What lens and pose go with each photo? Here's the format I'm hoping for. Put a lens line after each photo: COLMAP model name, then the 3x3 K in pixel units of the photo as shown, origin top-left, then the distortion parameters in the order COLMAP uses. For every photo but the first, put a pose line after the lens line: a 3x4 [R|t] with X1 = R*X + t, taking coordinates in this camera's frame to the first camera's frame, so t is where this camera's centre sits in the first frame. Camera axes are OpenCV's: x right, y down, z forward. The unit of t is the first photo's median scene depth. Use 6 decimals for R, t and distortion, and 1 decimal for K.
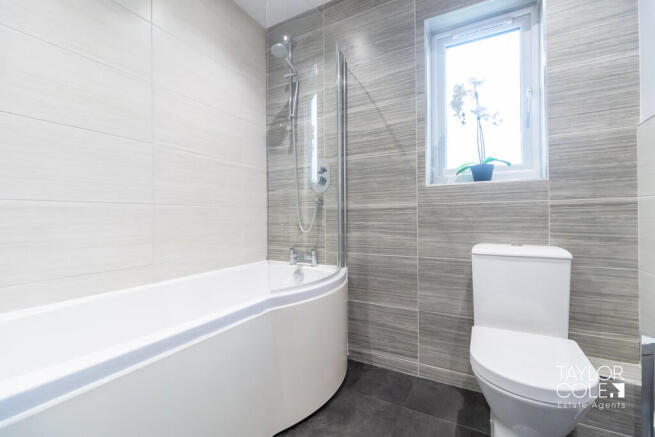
lens RADIAL K [[287.8, 0, 327.2], [0, 287.8, 215.8], [0, 0, 1]] dist [0.008390, -0.001188]
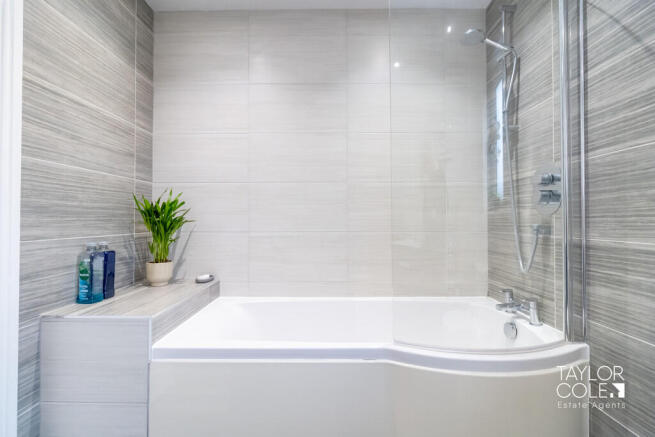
lens RADIAL K [[287.8, 0, 328.1], [0, 287.8, 218.9], [0, 0, 1]] dist [0.008390, -0.001188]
pose [[0.495271, 0.002324, -0.868735, 0.316675], [0.000232, 0.999996, 0.002807, -0.076921], [0.868738, -0.001592, 0.495269, 0.258026]]
